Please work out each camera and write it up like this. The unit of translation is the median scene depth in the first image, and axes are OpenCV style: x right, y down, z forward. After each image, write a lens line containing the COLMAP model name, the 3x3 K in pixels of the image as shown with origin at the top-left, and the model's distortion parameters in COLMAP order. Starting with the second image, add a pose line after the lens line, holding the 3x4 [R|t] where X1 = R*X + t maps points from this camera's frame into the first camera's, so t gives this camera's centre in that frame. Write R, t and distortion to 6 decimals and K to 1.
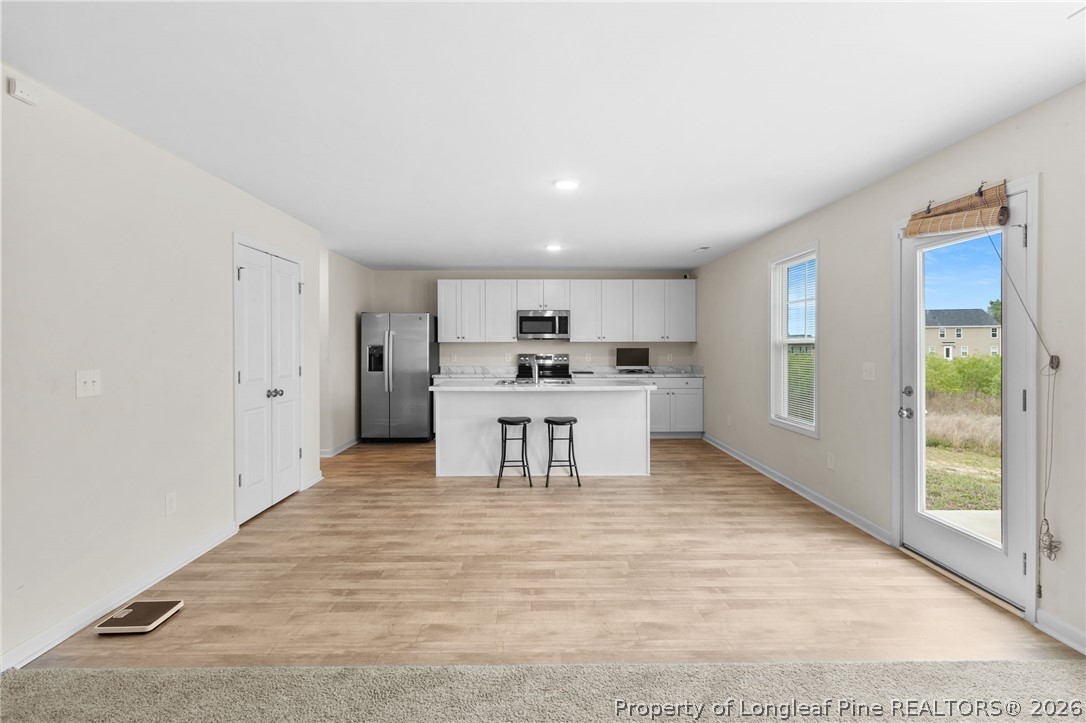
lens RADIAL K [[495.1, 0, 543.2], [0, 495.1, 349.3], [0, 0, 1]] dist [-0.000545, -0.000074]
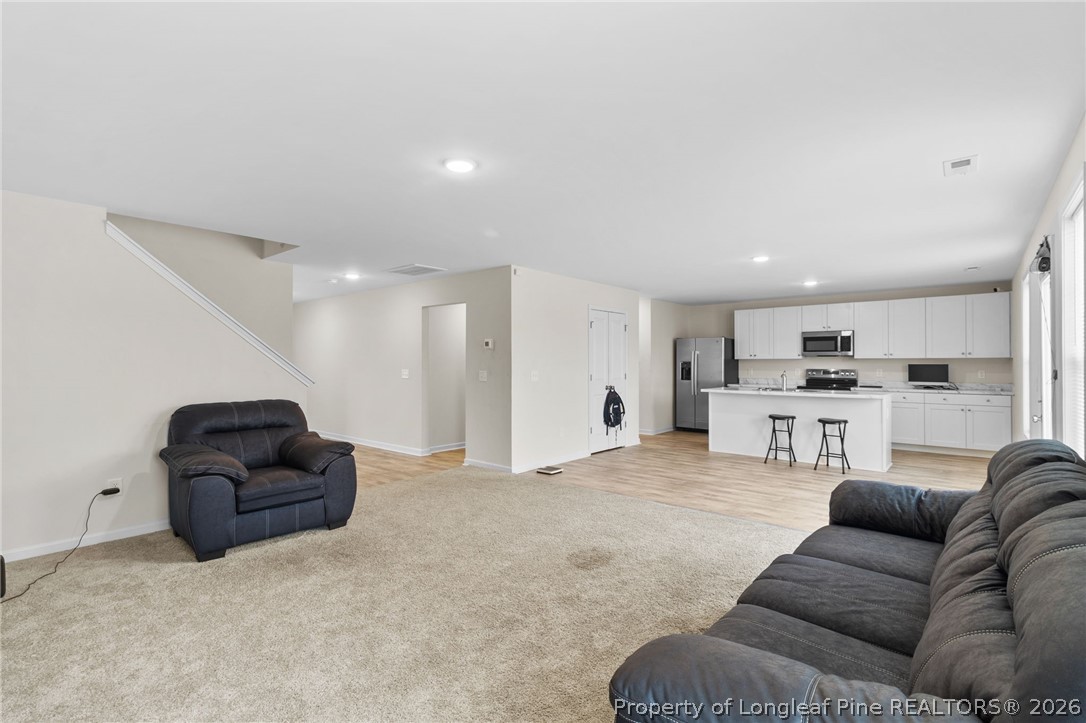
lens RADIAL K [[514.1, 0, 538.1], [0, 514.1, 355.8], [0, 0, 1]] dist [0.001869, 0.000424]
pose [[0.740025, -0.006761, -0.672546, 0.309321], [-0.006802, 0.999823, -0.017536, 0.004080], [0.672545, 0.017552, 0.739848, -0.334615]]
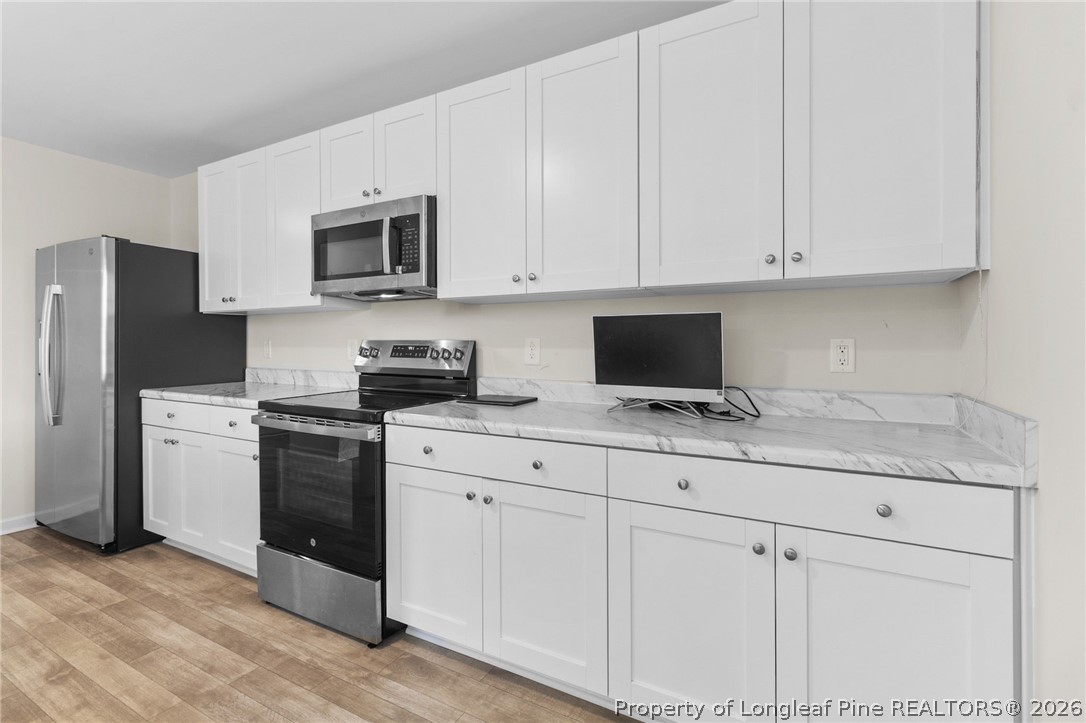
lens RADIAL K [[503.8, 0, 548.2], [0, 503.8, 337.7], [0, 0, 1]] dist [-0.001864, 0.000074]
pose [[0.863669, -0.004194, -0.504041, 0.271447], [-0.003757, 0.999884, -0.014758, 0.013029], [0.504045, 0.014640, 0.863553, 0.777790]]
